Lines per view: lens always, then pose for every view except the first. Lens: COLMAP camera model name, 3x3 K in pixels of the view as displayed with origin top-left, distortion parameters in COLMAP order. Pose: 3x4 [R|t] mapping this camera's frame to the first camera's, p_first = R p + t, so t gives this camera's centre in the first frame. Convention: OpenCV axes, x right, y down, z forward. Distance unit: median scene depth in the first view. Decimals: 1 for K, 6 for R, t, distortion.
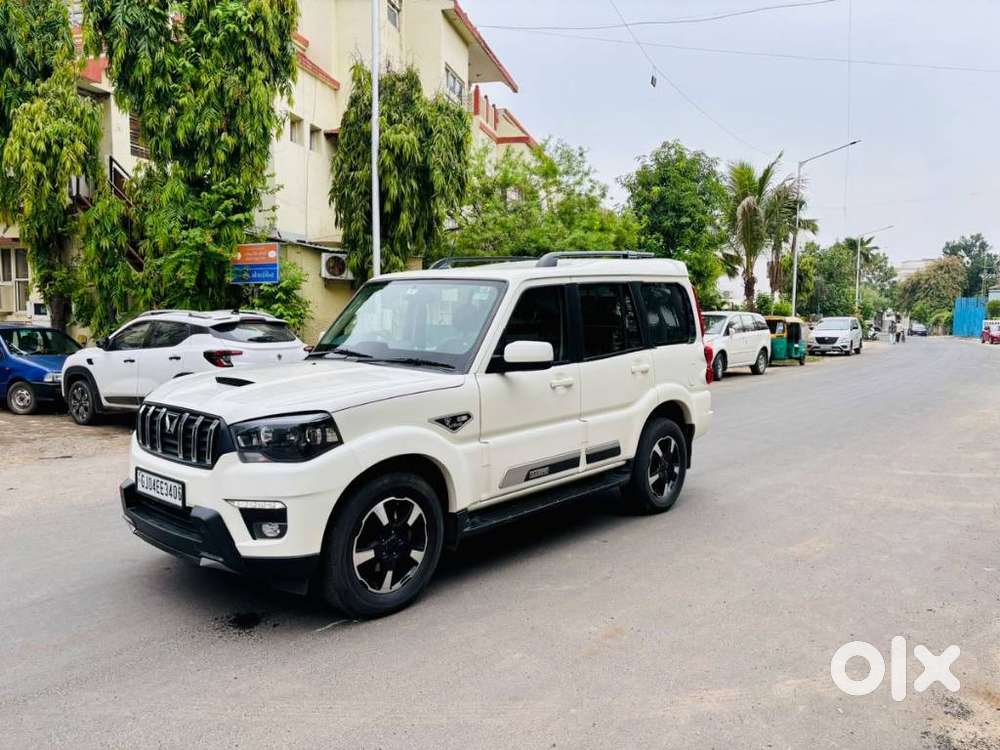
lens RADIAL K [[757.1, 0, 502.0], [0, 757.1, 377.4], [0, 0, 1]] dist [0.053803, -0.049908]
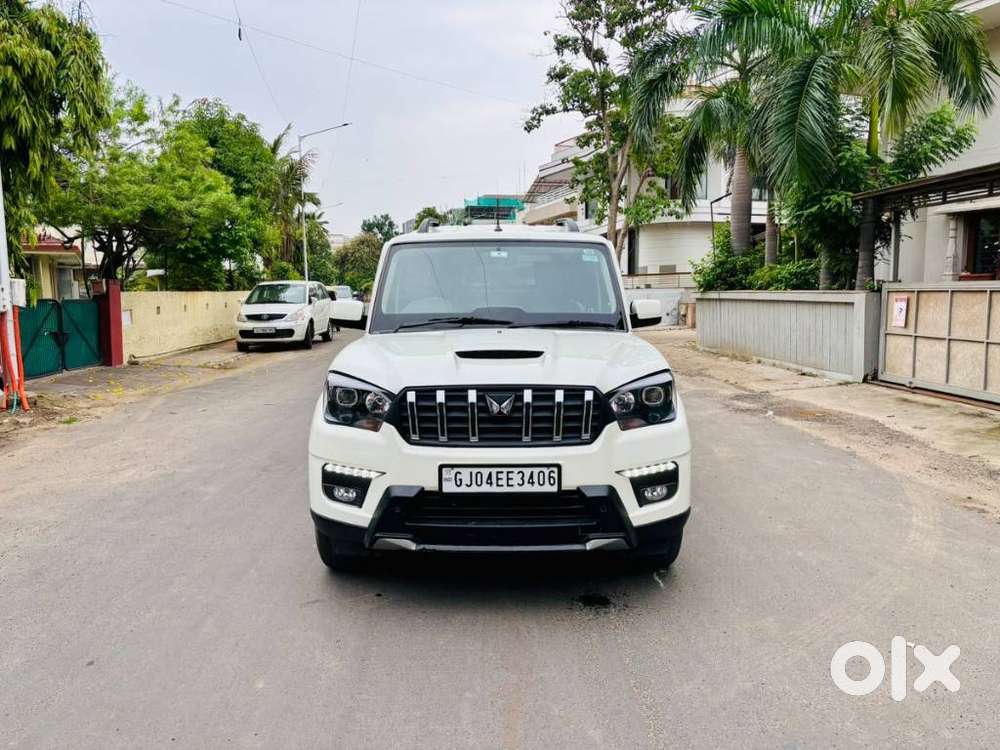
lens RADIAL K [[755.1, 0, 502.8], [0, 755.1, 375.1], [0, 0, 1]] dist [0.054182, -0.054568]
pose [[0.744788, -0.095187, 0.660477, -0.323400], [0.072260, 0.995458, 0.061980, -0.008153], [-0.663377, 0.001564, 0.748284, 0.118361]]
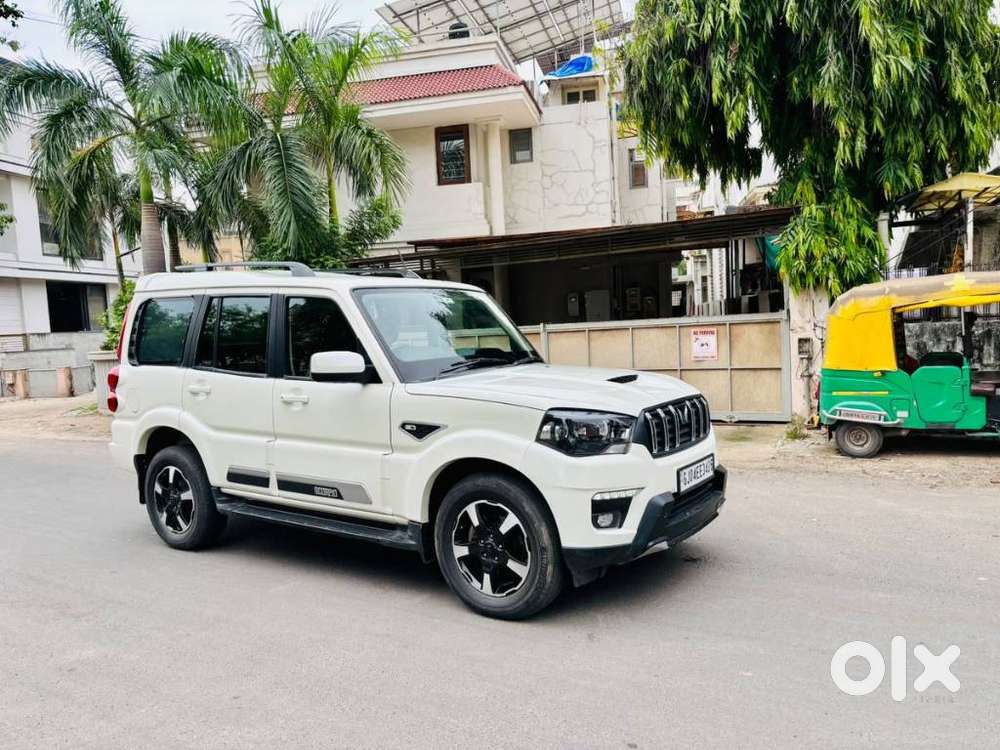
lens RADIAL K [[755.1, 0, 502.8], [0, 755.1, 375.1], [0, 0, 1]] dist [0.054182, -0.054568]
pose [[-0.118521, -0.069919, 0.990487, -0.475854], [0.126872, 0.988275, 0.084944, -0.038174], [-0.984813, 0.135732, -0.108261, 0.444071]]
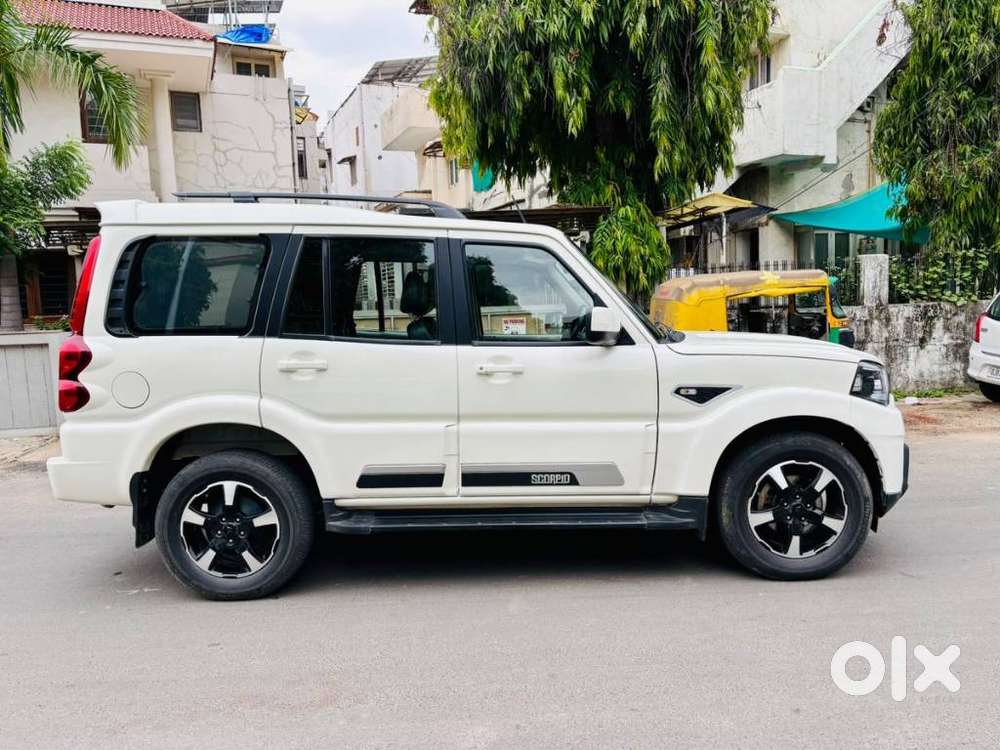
lens RADIAL K [[755.1, 0, 502.8], [0, 755.1, 375.1], [0, 0, 1]] dist [0.054182, -0.054568]
pose [[-0.659799, -0.048424, 0.749880, -0.311961], [0.088519, 0.985965, 0.141554, -0.047946], [-0.746210, 0.159776, -0.646252, 0.709013]]
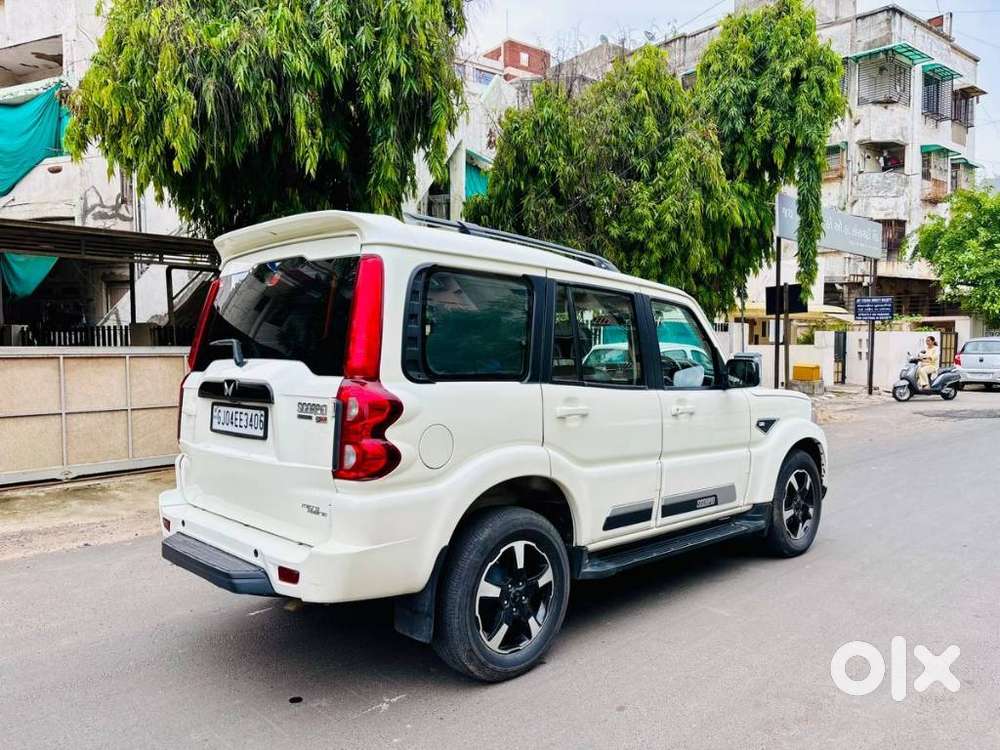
lens RADIAL K [[755.1, 0, 502.8], [0, 755.1, 375.1], [0, 0, 1]] dist [0.054182, -0.054568]
pose [[-0.996710, -0.010259, 0.080405, -0.021512], [-0.000729, 0.993053, 0.117667, -0.065647], [-0.081053, 0.117222, -0.989793, 0.870884]]
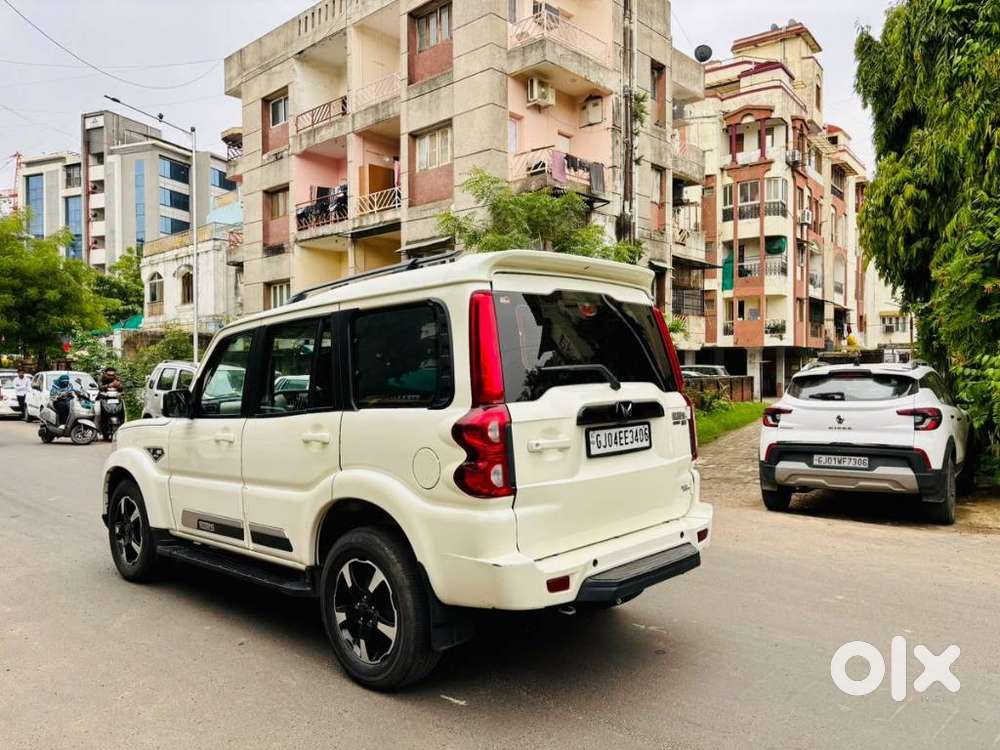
lens RADIAL K [[754.2, 0, 500.0], [0, 754.2, 375.0], [0, 0, 1]] dist [0.045531, -0.043763]
pose [[-0.034296, -0.006697, -0.999389, 0.406899], [-0.071224, 0.997451, -0.004240, -0.036546], [0.996871, 0.071035, -0.034686, 0.559902]]
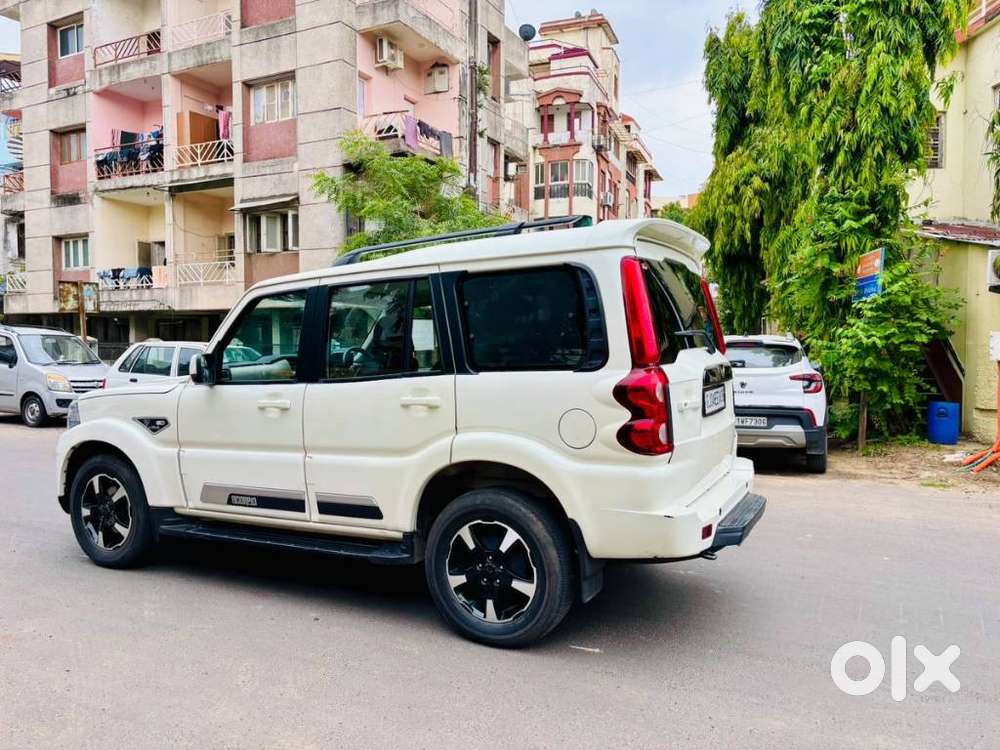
lens RADIAL K [[755.7, 0, 495.6], [0, 755.7, 375.3], [0, 0, 1]] dist [0.049571, -0.044690]
pose [[0.236952, 0.031750, -0.971002, 0.400673], [-0.074808, 0.997095, 0.014348, -0.023647], [0.968637, 0.069239, 0.238639, 0.426428]]
